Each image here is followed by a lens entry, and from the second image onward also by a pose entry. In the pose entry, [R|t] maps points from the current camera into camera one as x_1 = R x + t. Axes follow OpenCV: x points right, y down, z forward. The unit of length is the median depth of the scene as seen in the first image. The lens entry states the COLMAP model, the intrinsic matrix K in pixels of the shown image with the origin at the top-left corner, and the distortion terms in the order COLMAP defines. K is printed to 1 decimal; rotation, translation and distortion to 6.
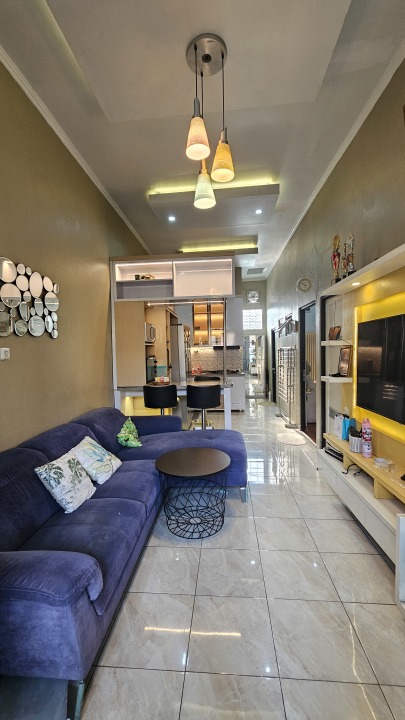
lens RADIAL K [[296.0, 0, 201.0], [0, 296.0, 362.3], [0, 0, 1]] dist [0.000056, 0.000294]
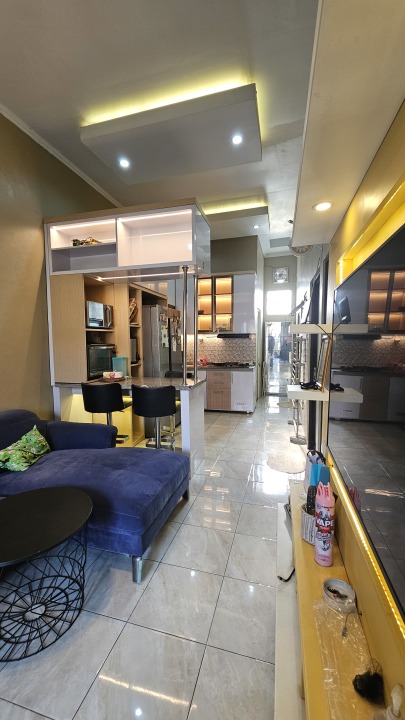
lens RADIAL K [[296.0, 0, 201.0], [0, 296.0, 362.3], [0, 0, 1]] dist [0.000056, 0.000294]
pose [[0.981882, 0.030277, -0.187061, 0.289792], [-0.022708, 0.998839, 0.042477, -0.017252], [0.188130, -0.037459, 0.981430, 0.322262]]
